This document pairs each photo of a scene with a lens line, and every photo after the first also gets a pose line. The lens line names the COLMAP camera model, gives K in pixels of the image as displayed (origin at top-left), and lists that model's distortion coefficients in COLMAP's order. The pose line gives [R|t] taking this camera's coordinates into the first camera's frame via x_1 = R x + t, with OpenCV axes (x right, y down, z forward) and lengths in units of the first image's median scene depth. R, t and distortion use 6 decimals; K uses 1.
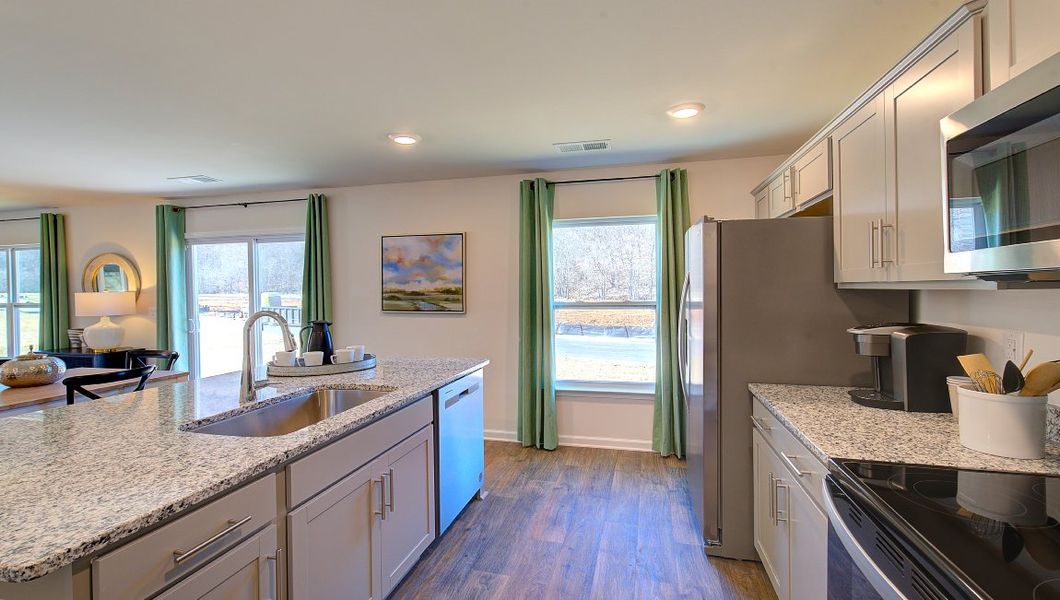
lens RADIAL K [[442.0, 0, 530.0], [0, 442.0, 300.0], [0, 0, 1]] dist [-0.003335, -0.000147]
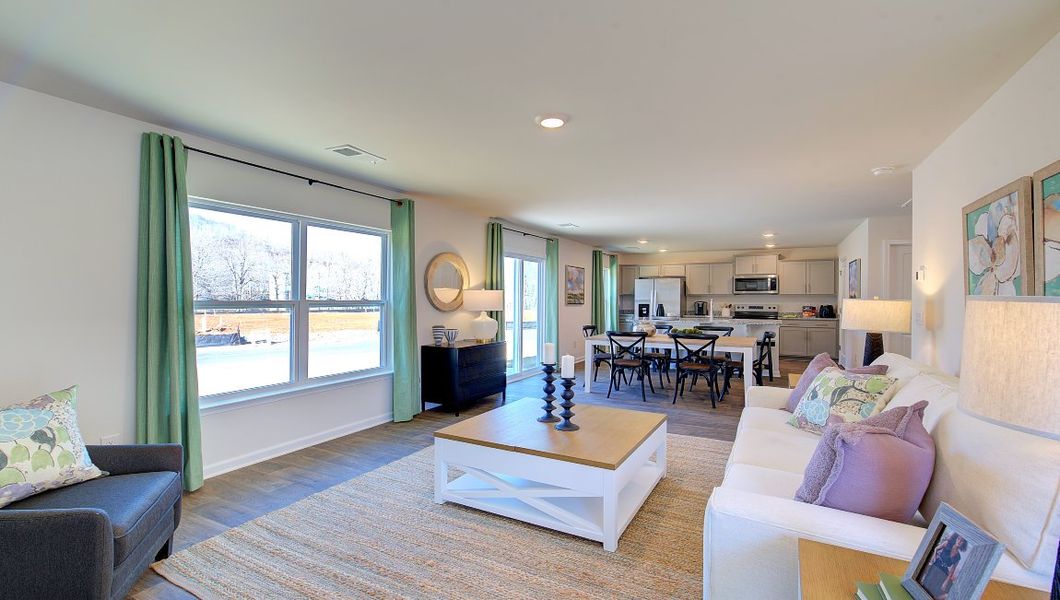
lens RADIAL K [[463.3, 0, 530.0], [0, 463.3, 300.0], [0, 0, 1]] dist [-0.012035, -0.000271]
pose [[0.254400, 0.003606, 0.967092, -2.365263], [0.002627, 0.999987, -0.004420, 0.015286], [-0.967096, 0.003665, 0.254387, 0.636287]]
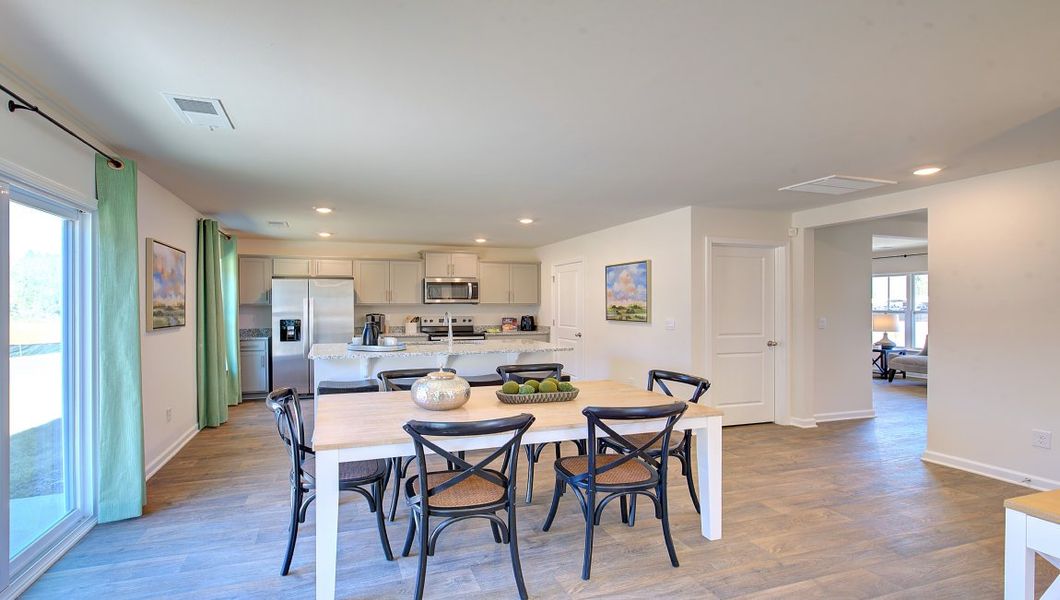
lens RADIAL K [[480.3, 0, 540.7], [0, 480.3, 305.1], [0, 0, 1]] dist [0.001543, 0.000256]
pose [[-0.577394, 0.008514, 0.816421, -1.521180], [0.014701, 0.999892, -0.000031, -0.009756], [-0.816333, 0.011985, -0.577457, 0.922180]]
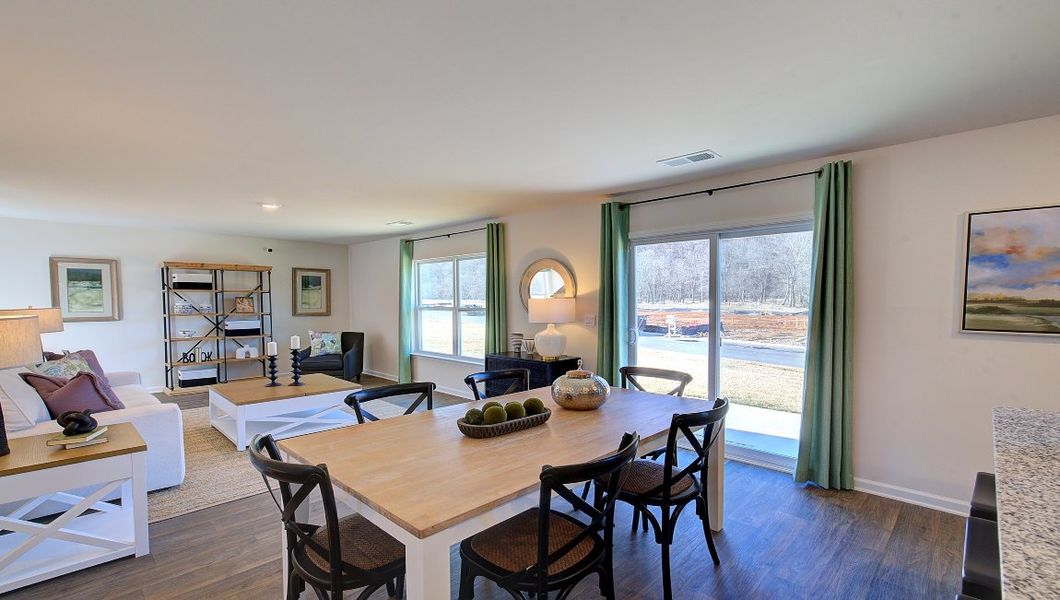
lens RADIAL K [[467.0, 0, 529.6], [0, 467.0, 320.8], [0, 0, 1]] dist [0.008235, 0.000331]
pose [[0.857476, 0.028758, -0.513719, -0.525752], [-0.008112, 0.999068, 0.042388, -0.013070], [0.514459, -0.032179, 0.856911, 0.087324]]
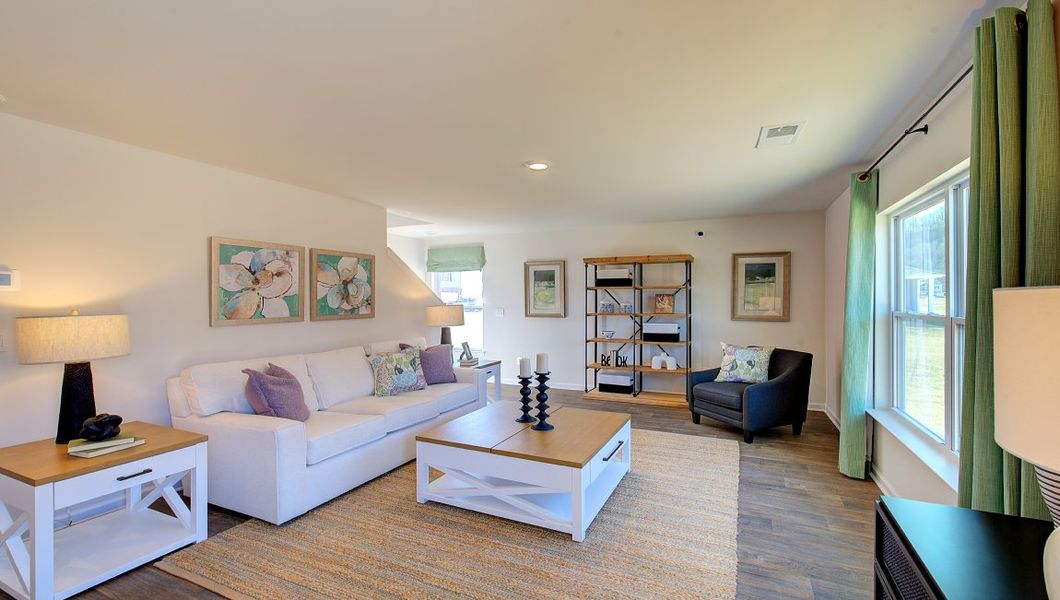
lens RADIAL K [[452.0, 0, 530.0], [0, 452.0, 300.0], [0, 0, 1]] dist [-0.001643, 0.000116]
pose [[-0.202704, 0.011026, -0.979178, -0.903186], [-0.004077, 0.999918, 0.012104, -0.016492], [0.979231, 0.006445, -0.202643, 0.926436]]
